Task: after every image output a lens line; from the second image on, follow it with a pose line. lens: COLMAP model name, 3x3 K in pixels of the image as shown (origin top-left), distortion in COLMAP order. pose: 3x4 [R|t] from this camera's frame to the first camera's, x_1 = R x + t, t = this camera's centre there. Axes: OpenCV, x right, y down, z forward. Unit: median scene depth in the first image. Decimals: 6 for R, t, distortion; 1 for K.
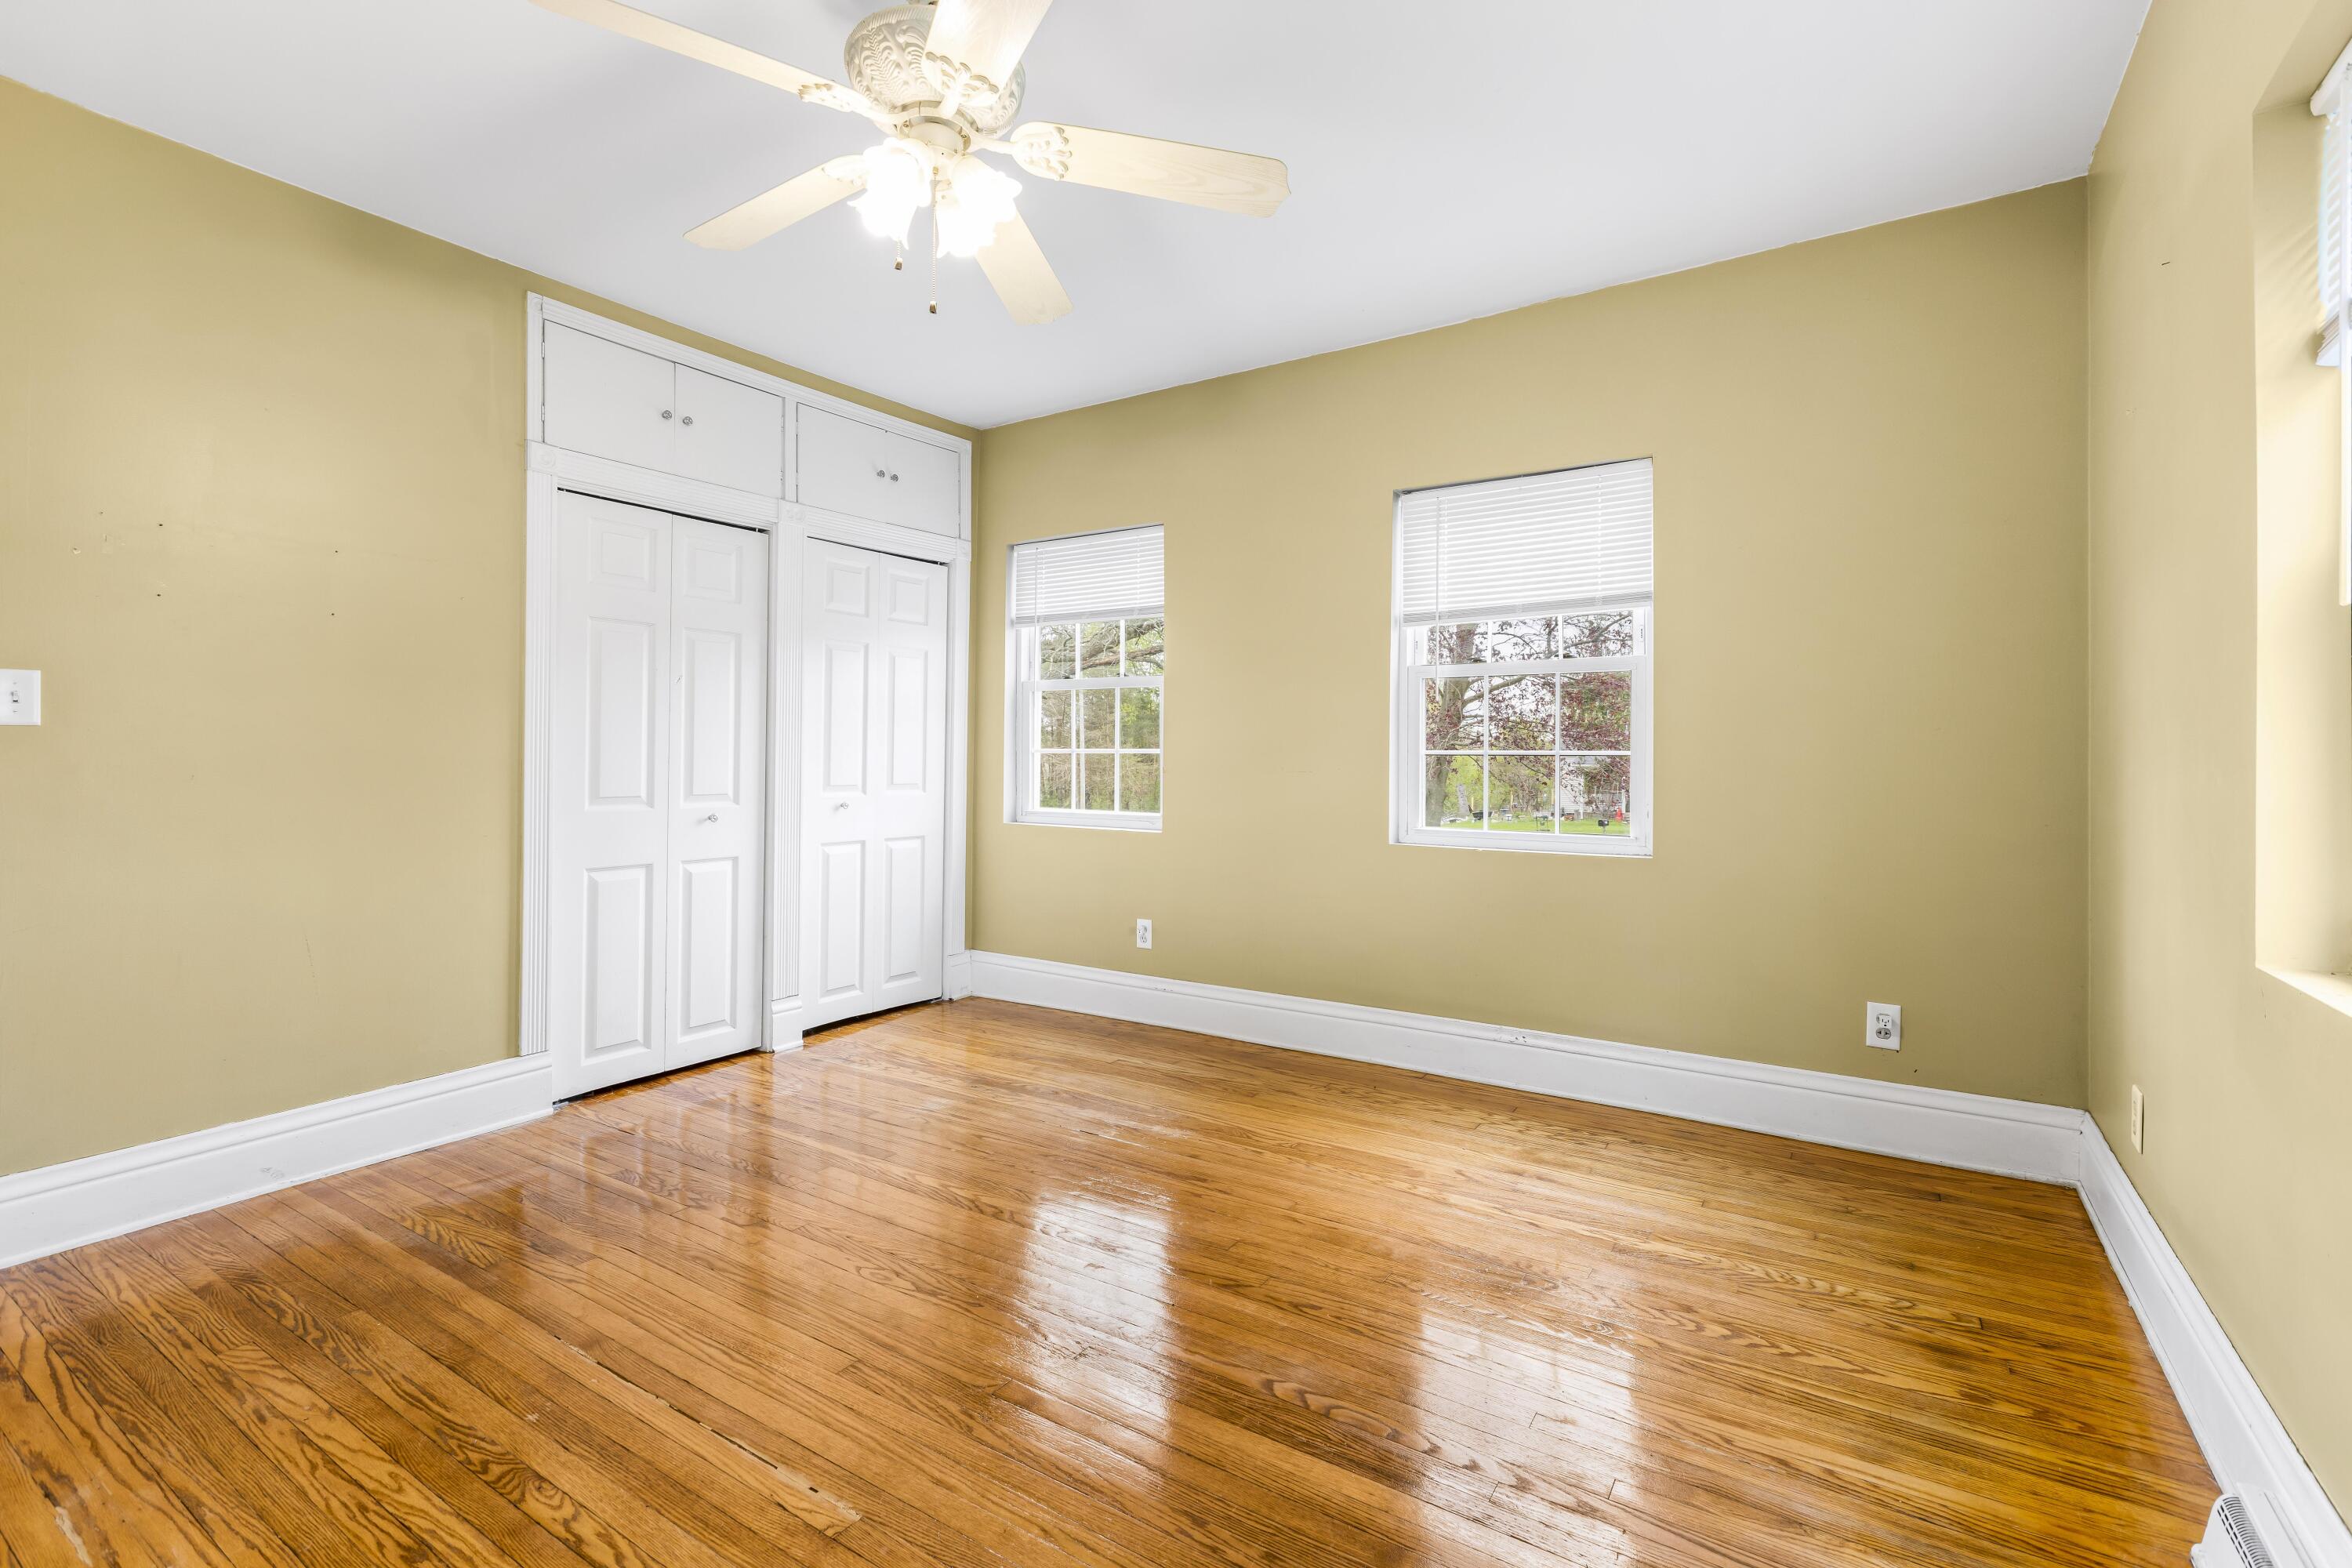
lens RADIAL K [[1078.8, 0, 1172.8], [0, 1078.8, 773.3], [0, 0, 1]] dist [0.001722, -0.000233]
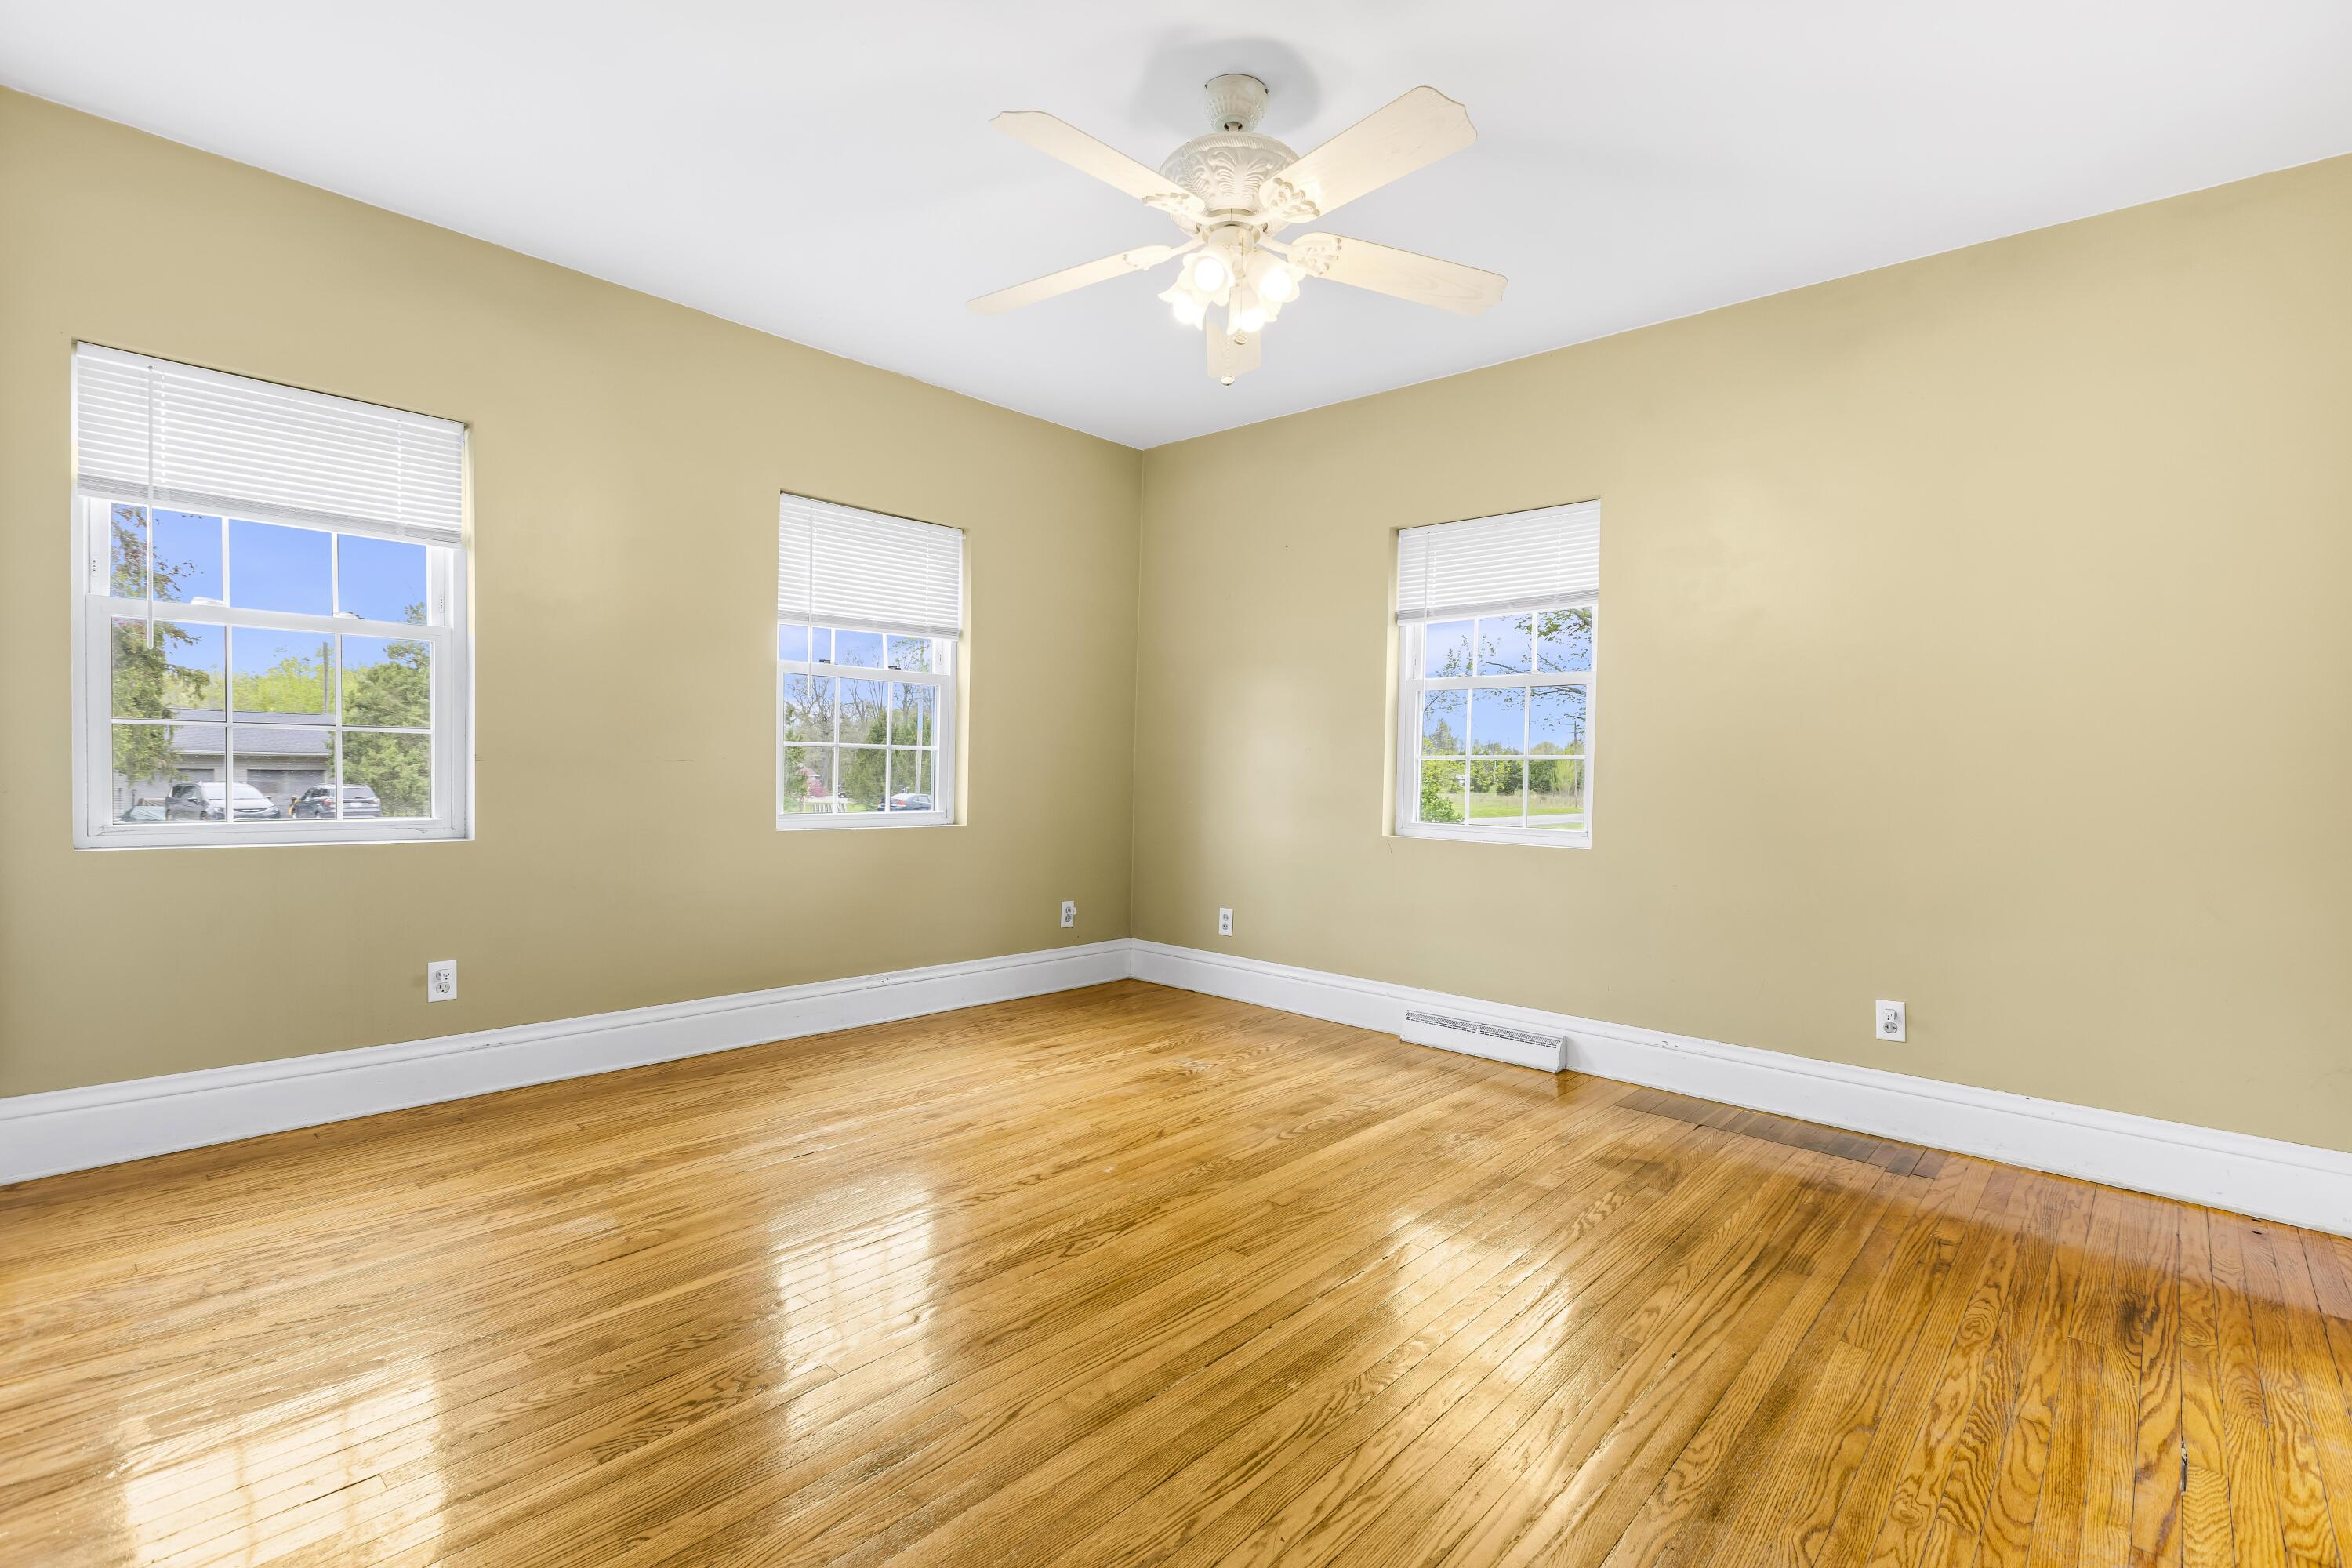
lens RADIAL K [[1078.8, 0, 1176.4], [0, 1078.8, 784.1], [0, 0, 1]] dist [0.001722, -0.000233]
pose [[0.145029, -0.019127, 0.989243, -0.959881], [-0.011805, 0.999709, 0.021060, -0.009493], [-0.989357, -0.014732, 0.144761, 0.563387]]
